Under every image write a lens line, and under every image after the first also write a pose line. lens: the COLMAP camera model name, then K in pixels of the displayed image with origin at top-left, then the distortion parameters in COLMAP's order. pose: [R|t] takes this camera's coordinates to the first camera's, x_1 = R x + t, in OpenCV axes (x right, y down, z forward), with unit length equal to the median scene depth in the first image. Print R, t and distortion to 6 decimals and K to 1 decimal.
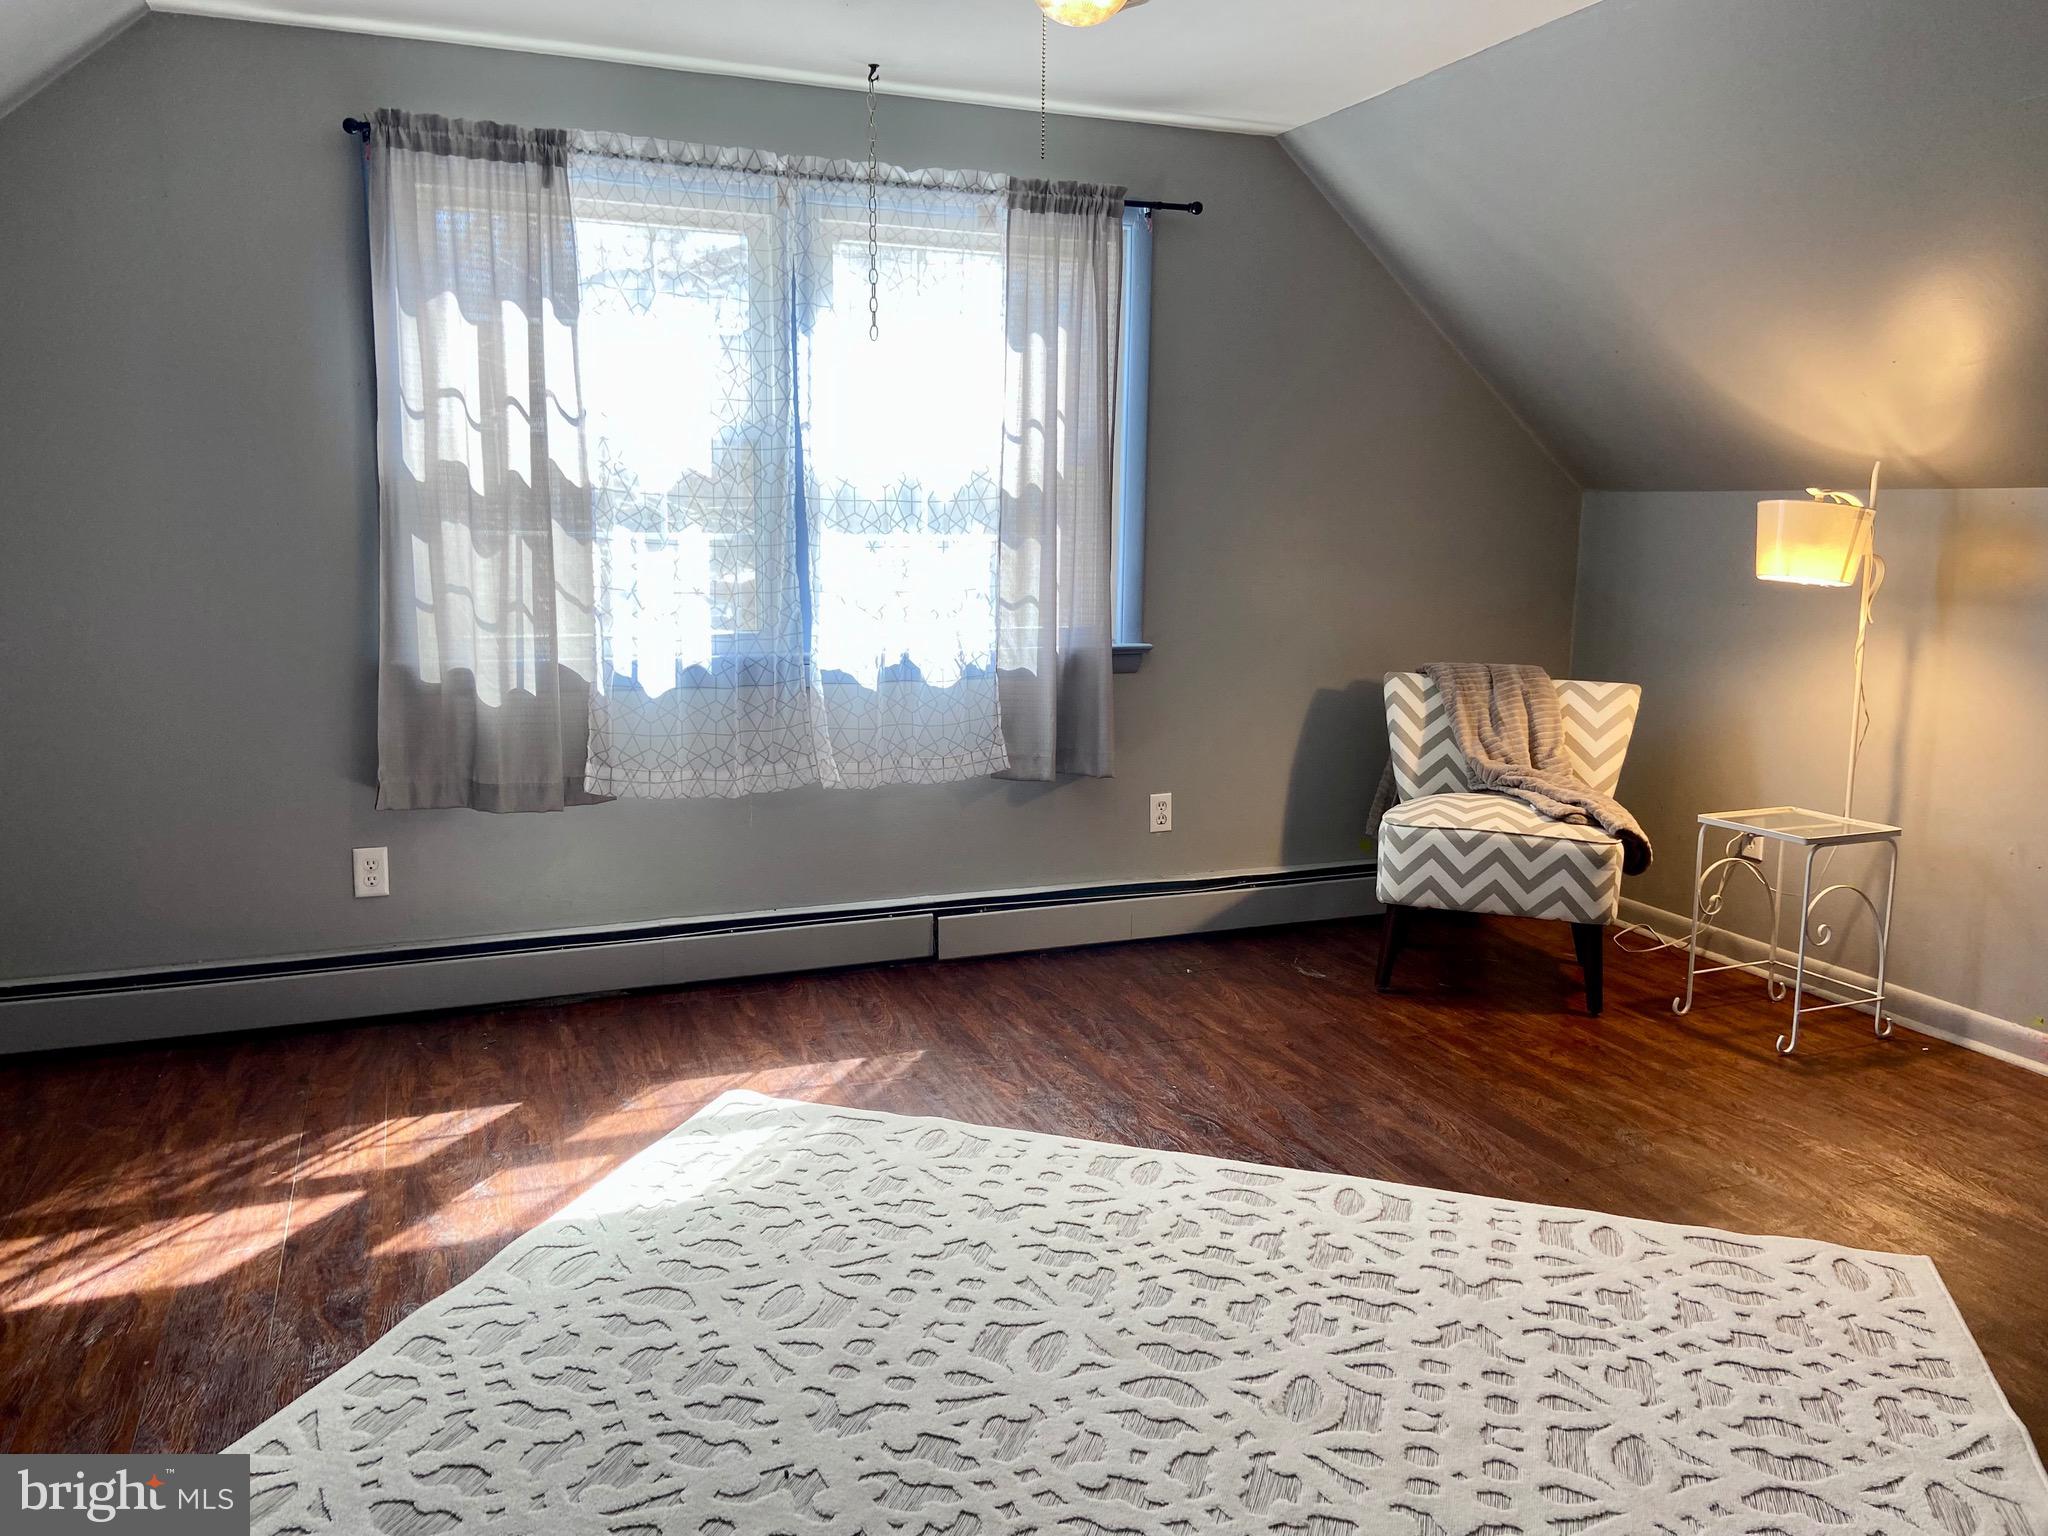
lens RADIAL K [[1545.2, 0, 1021.1], [0, 1545.2, 763.8], [0, 0, 1]] dist [0.034254, -0.018048]
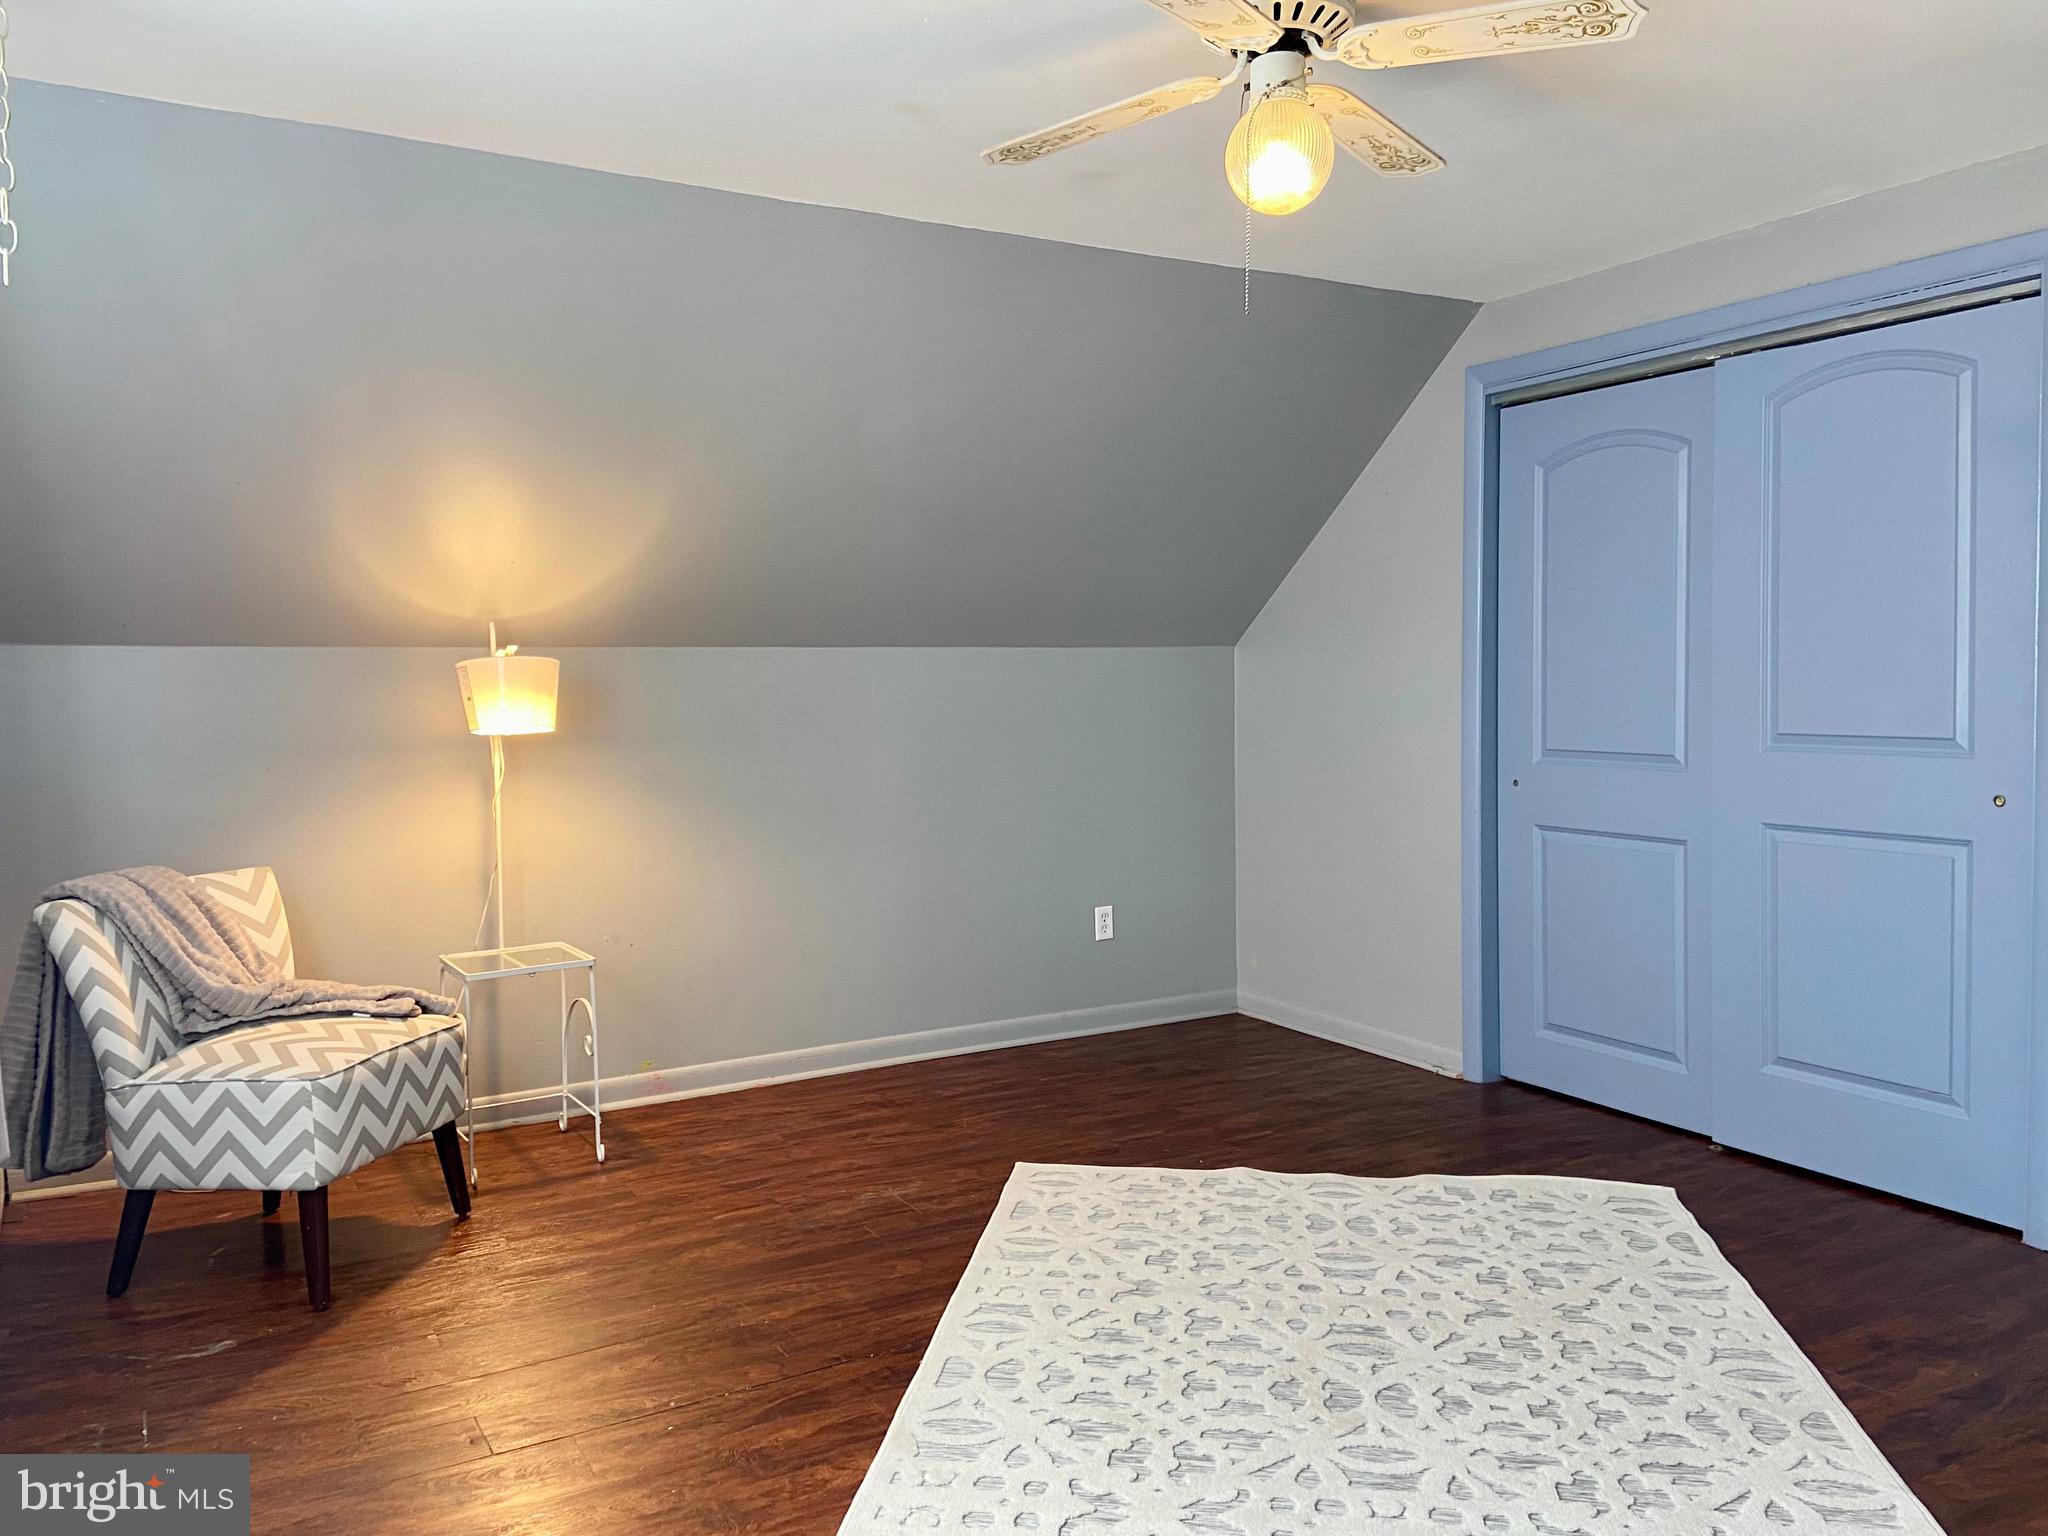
lens RADIAL K [[1545.2, 0, 1020.0], [0, 1545.2, 764.5], [0, 0, 1]] dist [0.034254, -0.018048]
pose [[-0.144757, -0.067501, 0.987162, -0.841058], [0.176161, 0.979973, 0.092841, -0.186427], [-0.973660, 0.187338, -0.129967, 1.149534]]
